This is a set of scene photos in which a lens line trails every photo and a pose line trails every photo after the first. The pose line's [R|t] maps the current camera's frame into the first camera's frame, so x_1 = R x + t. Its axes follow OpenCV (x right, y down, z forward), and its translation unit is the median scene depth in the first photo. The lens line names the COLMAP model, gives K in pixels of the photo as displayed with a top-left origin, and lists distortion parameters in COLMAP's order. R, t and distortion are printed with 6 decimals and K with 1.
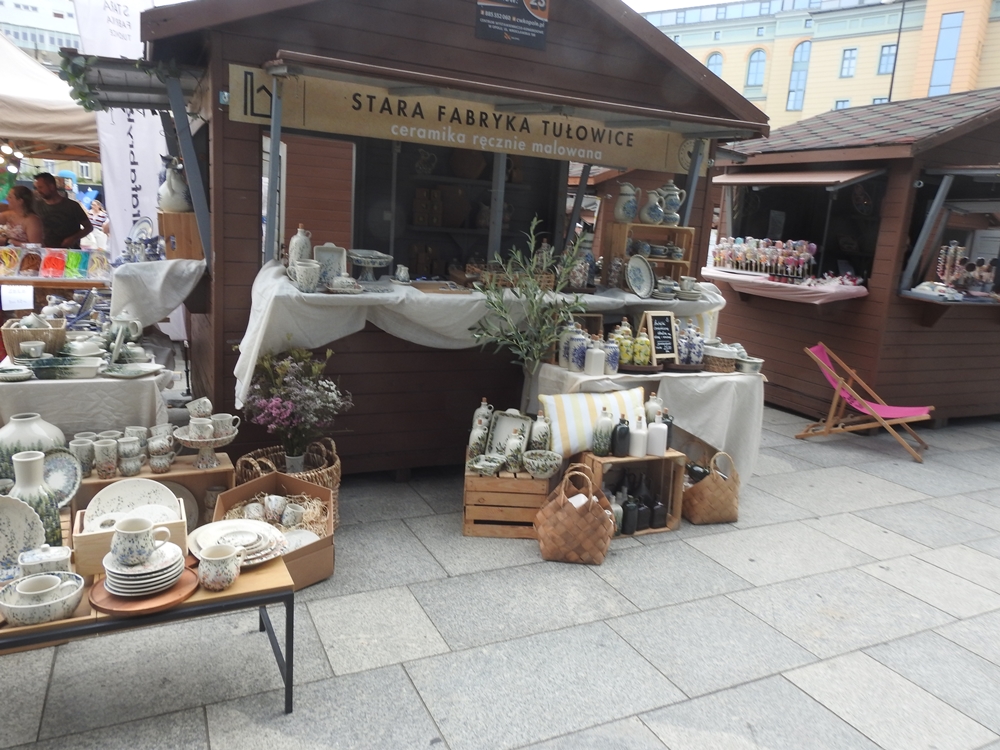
lens RADIAL K [[707.0, 0, 493.5], [0, 707.0, 367.4], [0, 0, 1]] dist [-0.006088, 0.003000]
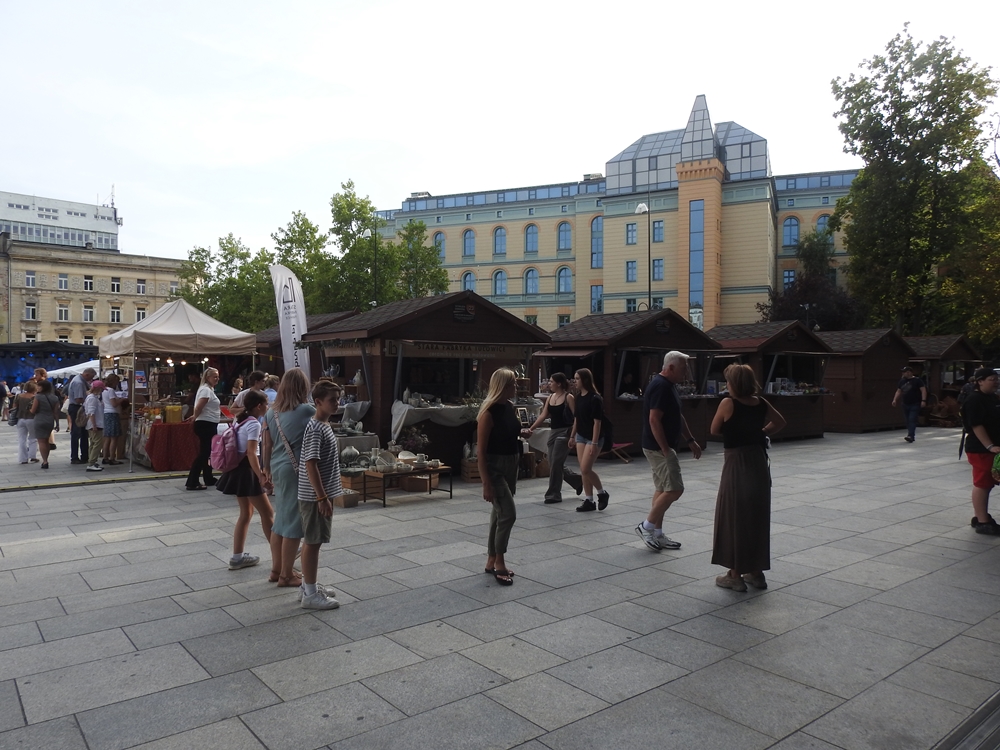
lens RADIAL K [[707.0, 0, 501.0], [0, 707.0, 374.7], [0, 0, 1]] dist [-0.006088, 0.003000]
pose [[0.971888, -0.062172, 0.227085, -0.044097], [0.103485, 0.979146, -0.174827, 0.025149], [-0.211480, 0.193412, 0.958054, -0.158543]]
